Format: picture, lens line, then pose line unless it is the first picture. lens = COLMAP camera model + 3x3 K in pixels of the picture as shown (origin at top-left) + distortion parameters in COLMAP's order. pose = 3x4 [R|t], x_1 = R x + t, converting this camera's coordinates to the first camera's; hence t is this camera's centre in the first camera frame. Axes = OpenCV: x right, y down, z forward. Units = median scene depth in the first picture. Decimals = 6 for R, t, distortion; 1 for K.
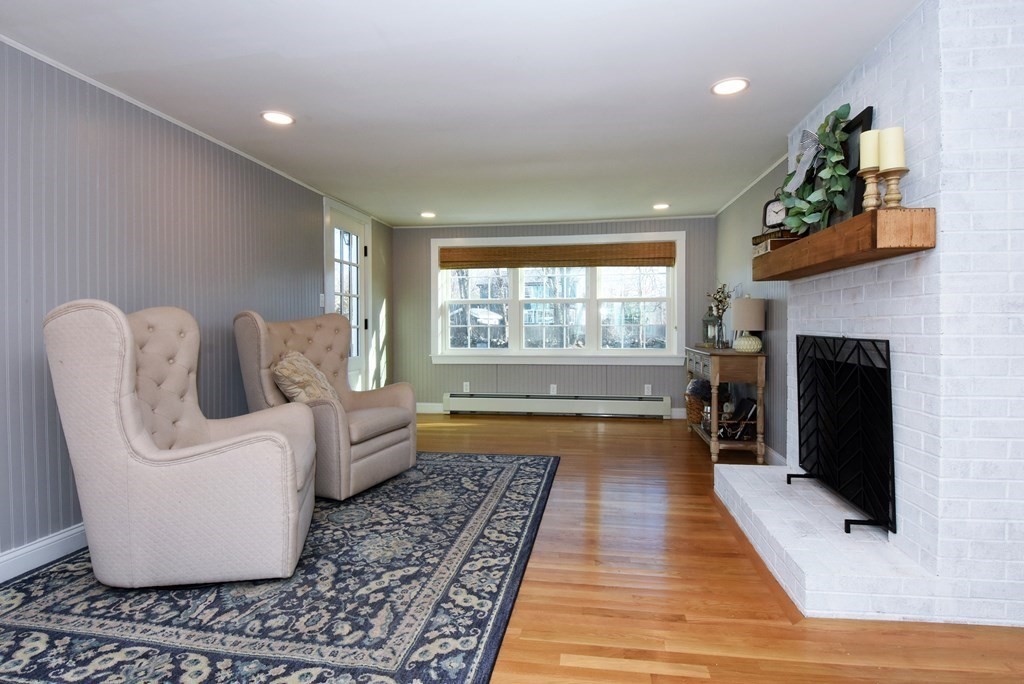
lens RADIAL K [[540.5, 0, 511.9], [0, 540.5, 327.3], [0, 0, 1]] dist [-0.000264, -0.001367]
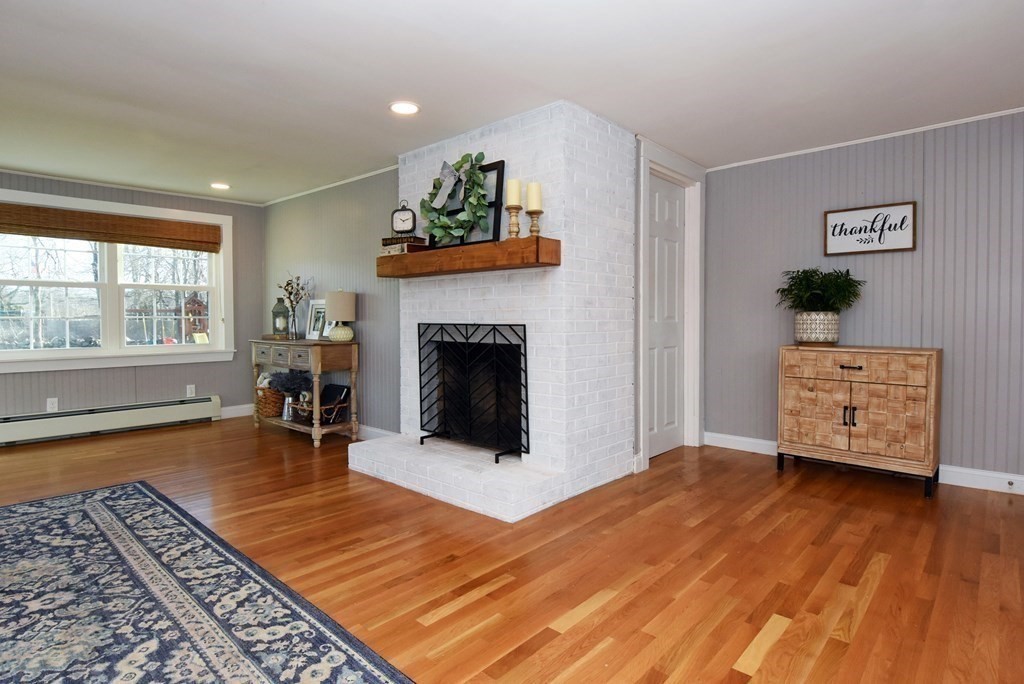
lens RADIAL K [[546.6, 0, 514.1], [0, 546.6, 321.2], [0, 0, 1]] dist [0.034403, -0.031393]
pose [[0.560563, -0.004232, 0.828101, -0.432525], [0.005649, 0.999983, 0.001287, 0.010097], [-0.828093, 0.003956, 0.560577, 0.142772]]
